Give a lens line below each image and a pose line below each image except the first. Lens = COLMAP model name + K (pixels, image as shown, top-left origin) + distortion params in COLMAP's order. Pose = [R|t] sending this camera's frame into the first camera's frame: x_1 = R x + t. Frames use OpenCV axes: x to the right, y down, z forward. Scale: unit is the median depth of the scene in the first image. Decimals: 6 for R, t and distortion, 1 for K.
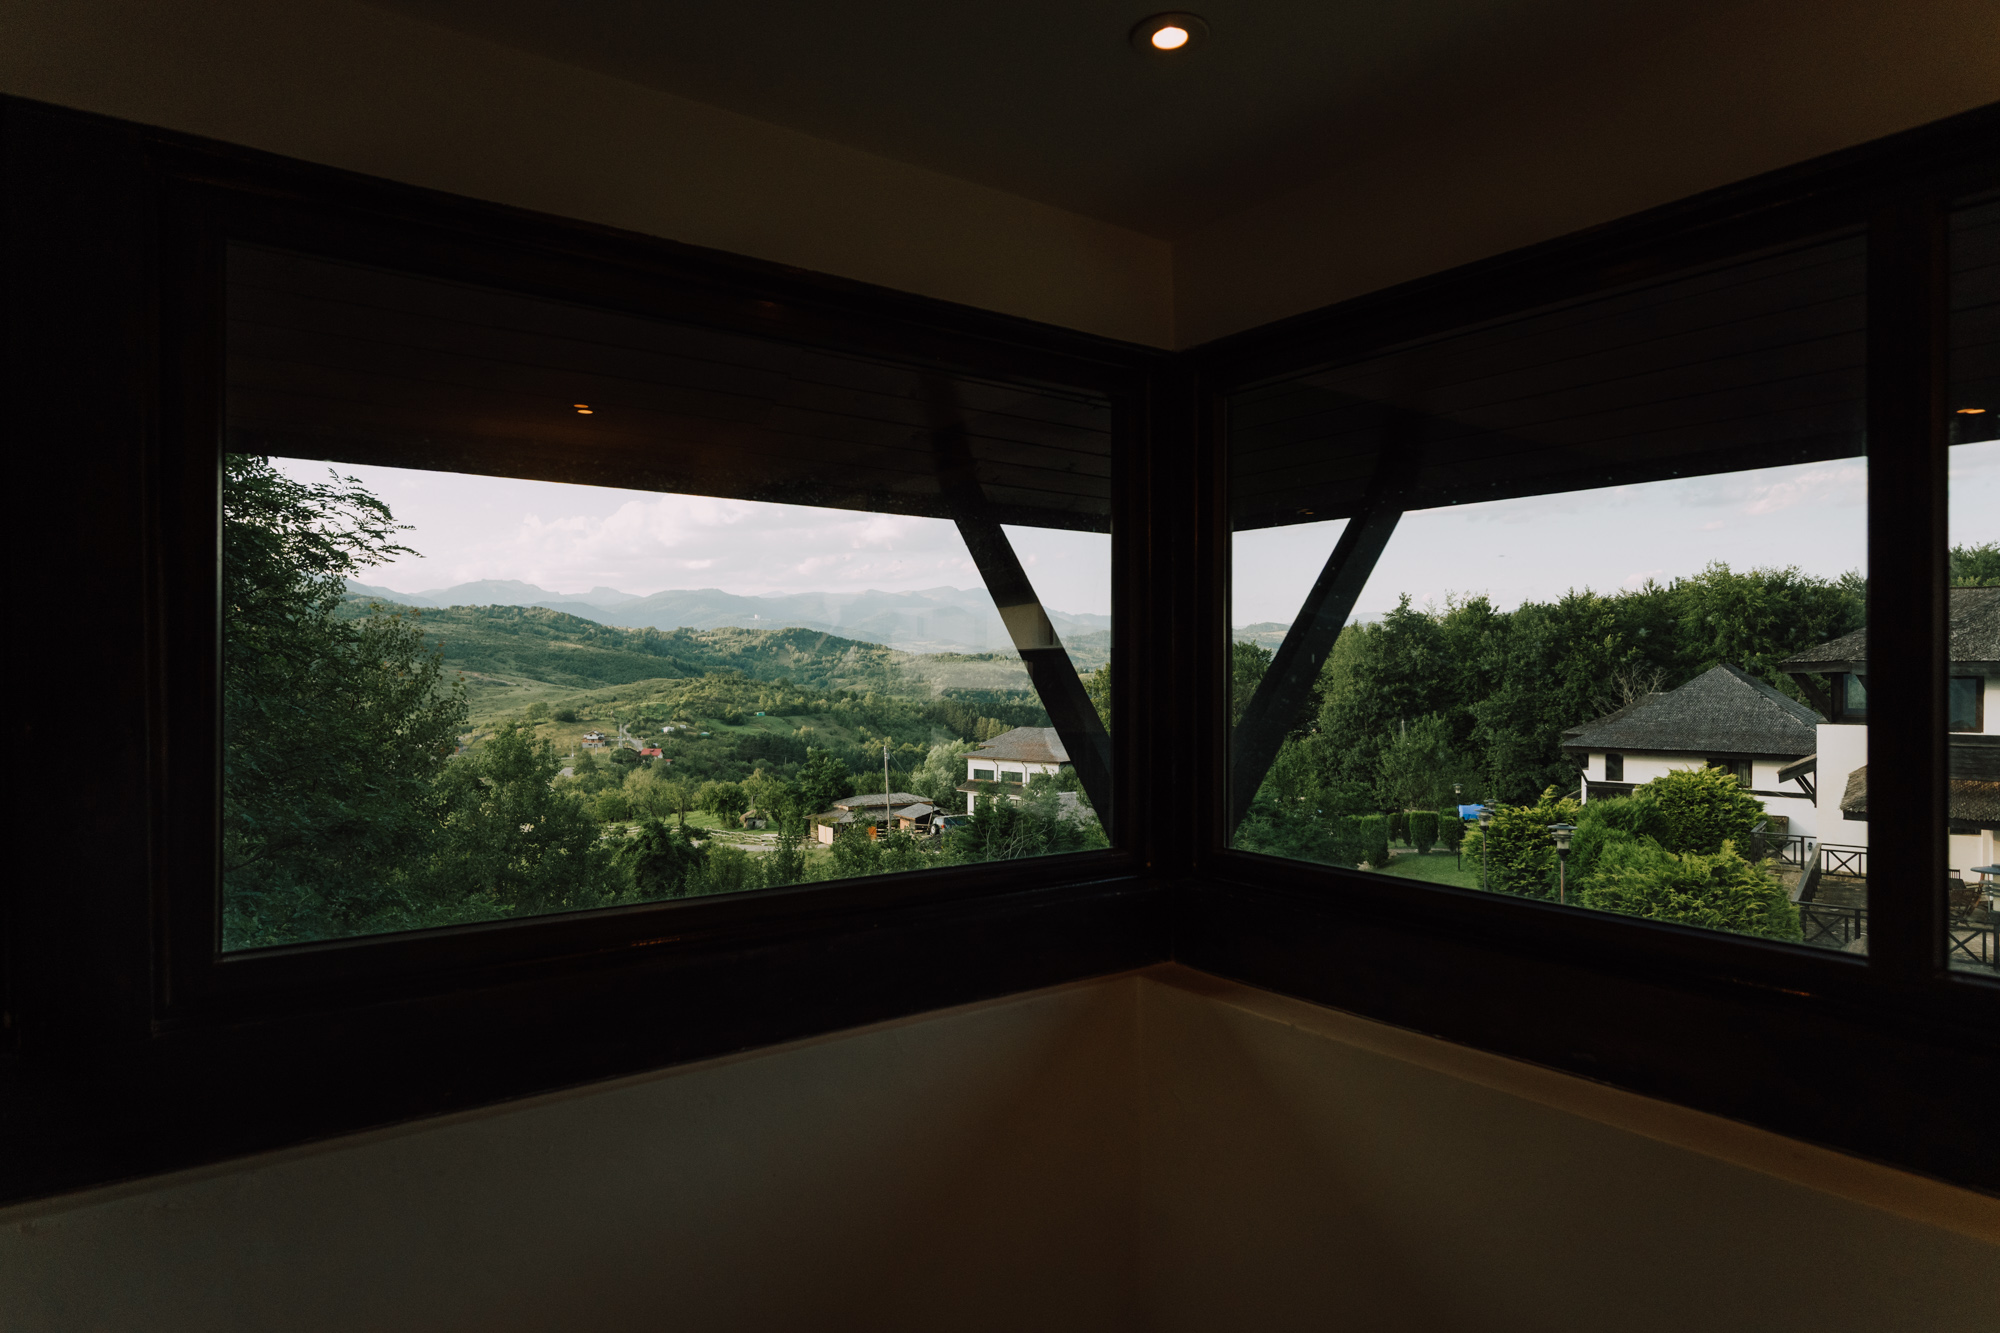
lens RADIAL K [[1141.5, 0, 984.7], [0, 1141.5, 670.6], [0, 0, 1]] dist [-0.001655, -0.000394]
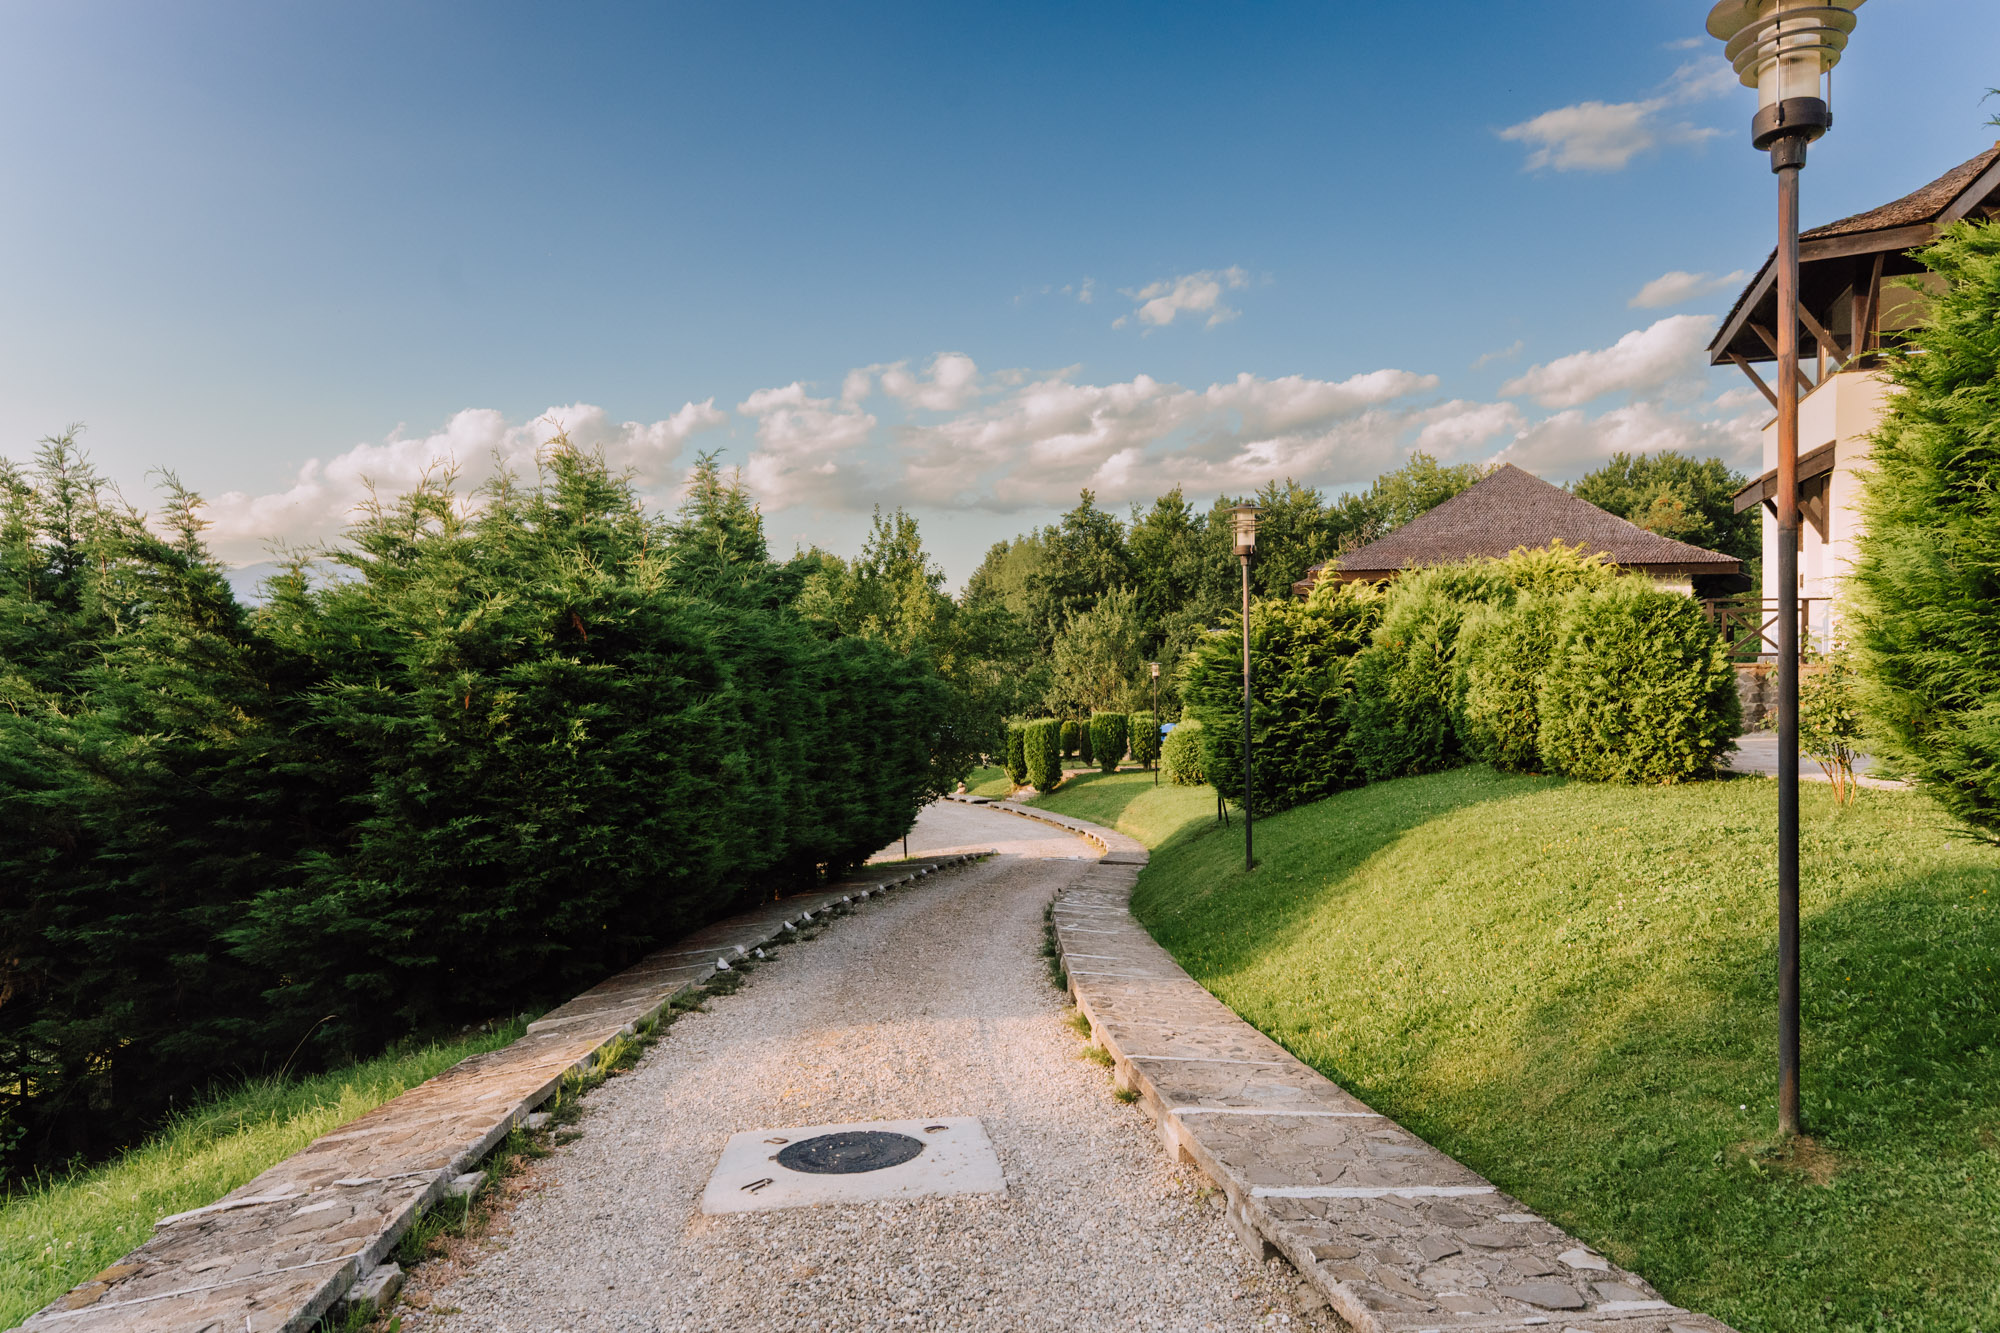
lens RADIAL K [[1200.1, 0, 996.4], [0, 1200.1, 668.4], [0, 0, 1]] dist [-0.000331, 0.000256]
pose [[0.962572, -0.002146, 0.271018, 0.072557], [-0.000863, 0.999939, 0.010983, 0.055901], [-0.271025, -0.010806, 0.962512, 0.189603]]
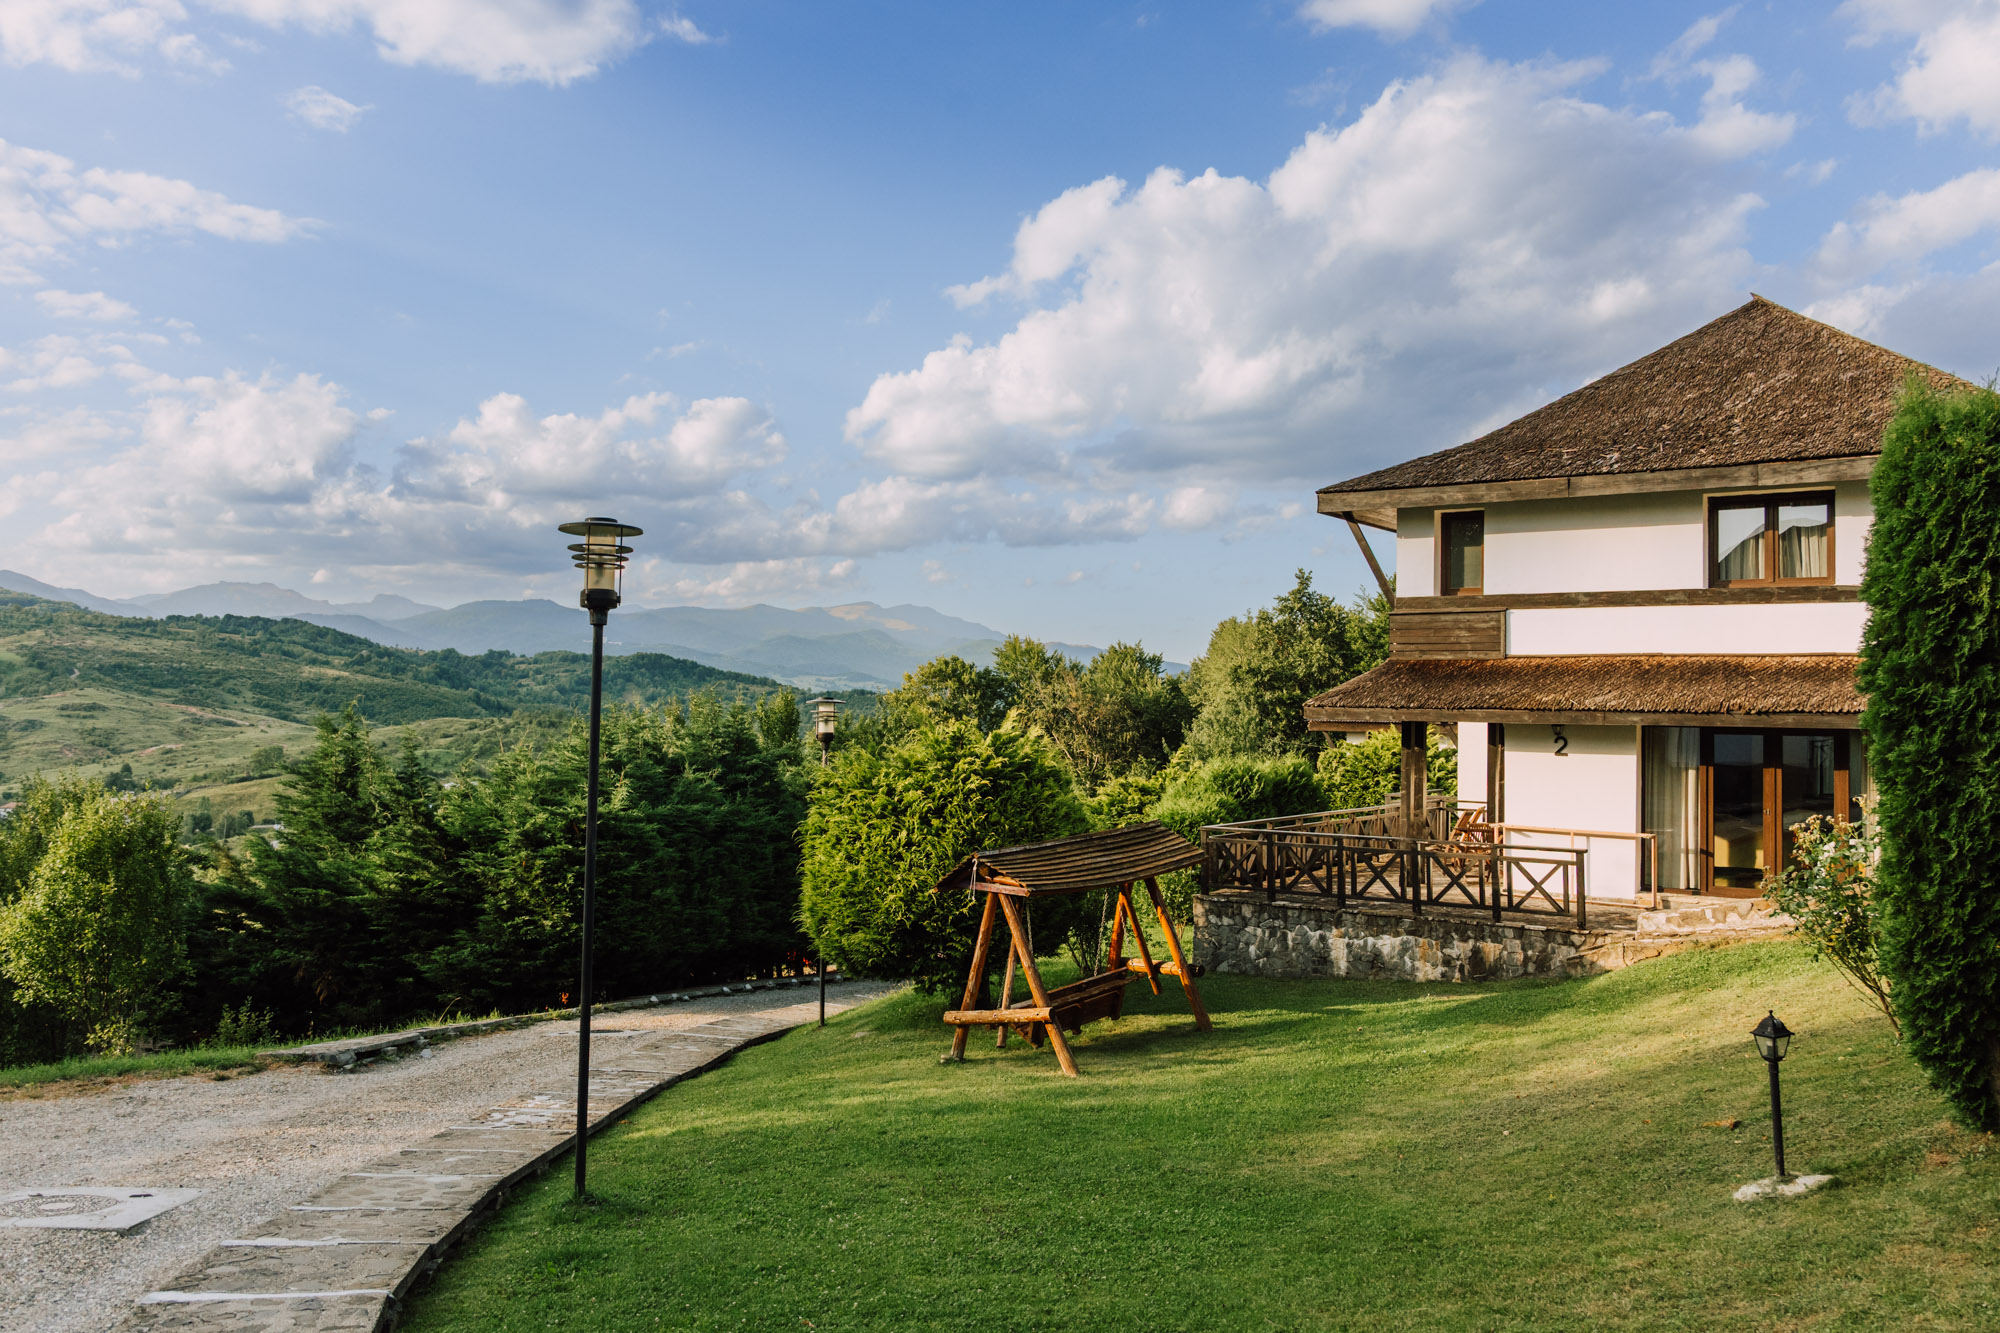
lens RADIAL K [[1550.5, 0, 1000.0], [0, 1550.5, 666.5], [0, 0, 1]] dist [-0.005278, 0.002763]
pose [[0.998323, 0.016785, 0.055411, 0.125612], [-0.014944, 0.999328, -0.033476, 0.032882], [-0.055935, 0.032592, 0.997902, 0.016226]]
